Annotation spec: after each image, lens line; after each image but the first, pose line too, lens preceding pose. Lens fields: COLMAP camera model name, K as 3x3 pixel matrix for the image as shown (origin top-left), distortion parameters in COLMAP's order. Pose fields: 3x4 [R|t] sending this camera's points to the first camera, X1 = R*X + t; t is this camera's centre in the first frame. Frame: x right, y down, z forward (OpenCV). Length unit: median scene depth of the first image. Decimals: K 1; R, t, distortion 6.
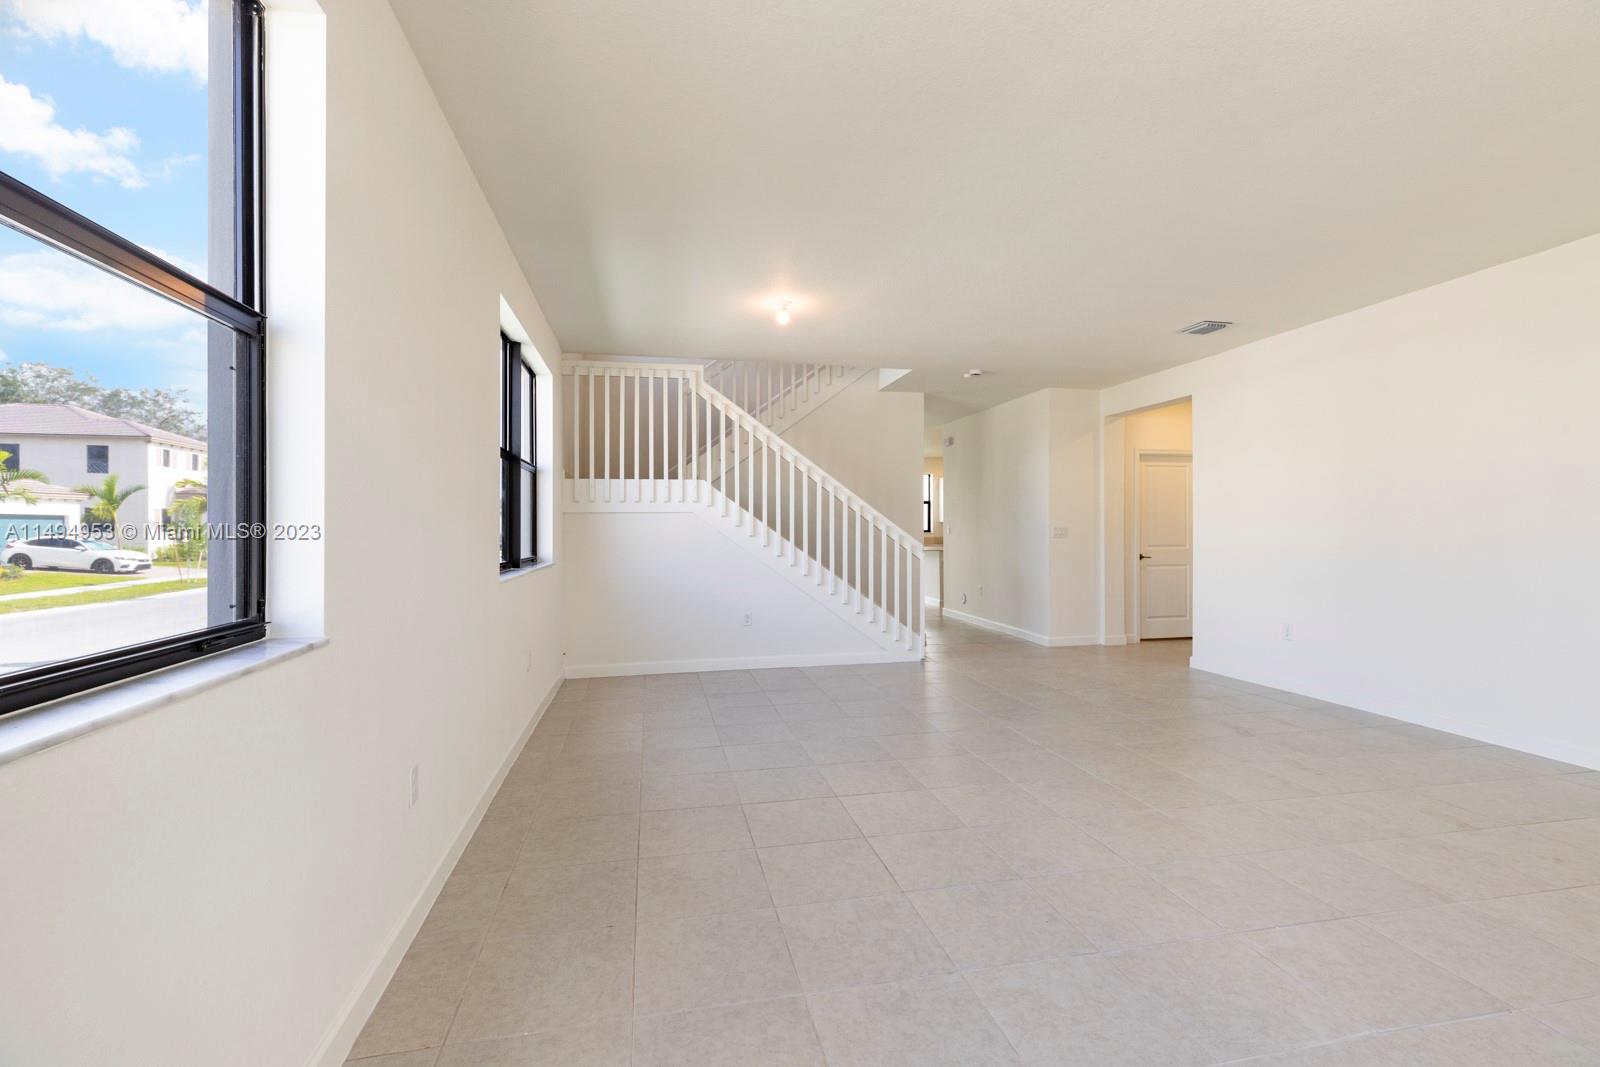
lens RADIAL K [[724.0, 0, 800.1], [0, 724.0, 535.1], [0, 0, 1]] dist [0.000689, -0.000129]
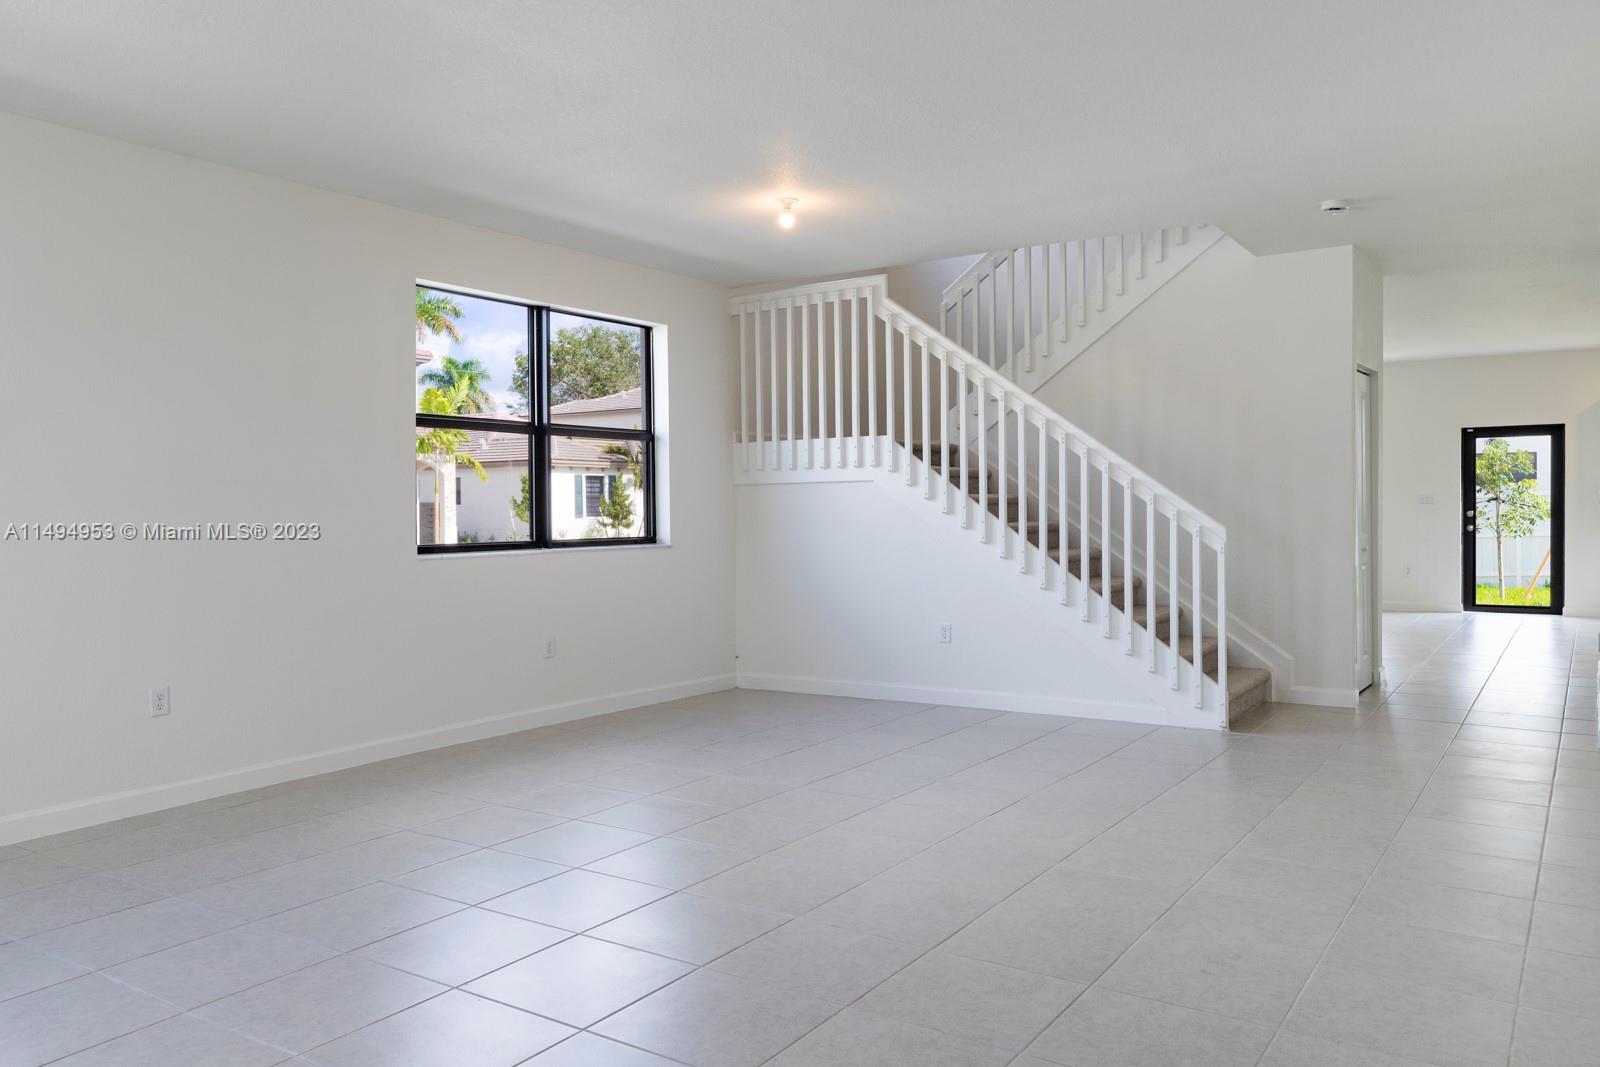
lens RADIAL K [[1180.4, 0, 794.0], [0, 1180.4, 539.3], [0, 0, 1]] dist [0.000598, 0.006907]
pose [[0.697181, 0.016821, -0.716698, 0.652020], [0.004031, 0.999617, 0.027383, -0.005134], [0.716884, -0.021980, 0.696846, 0.114322]]
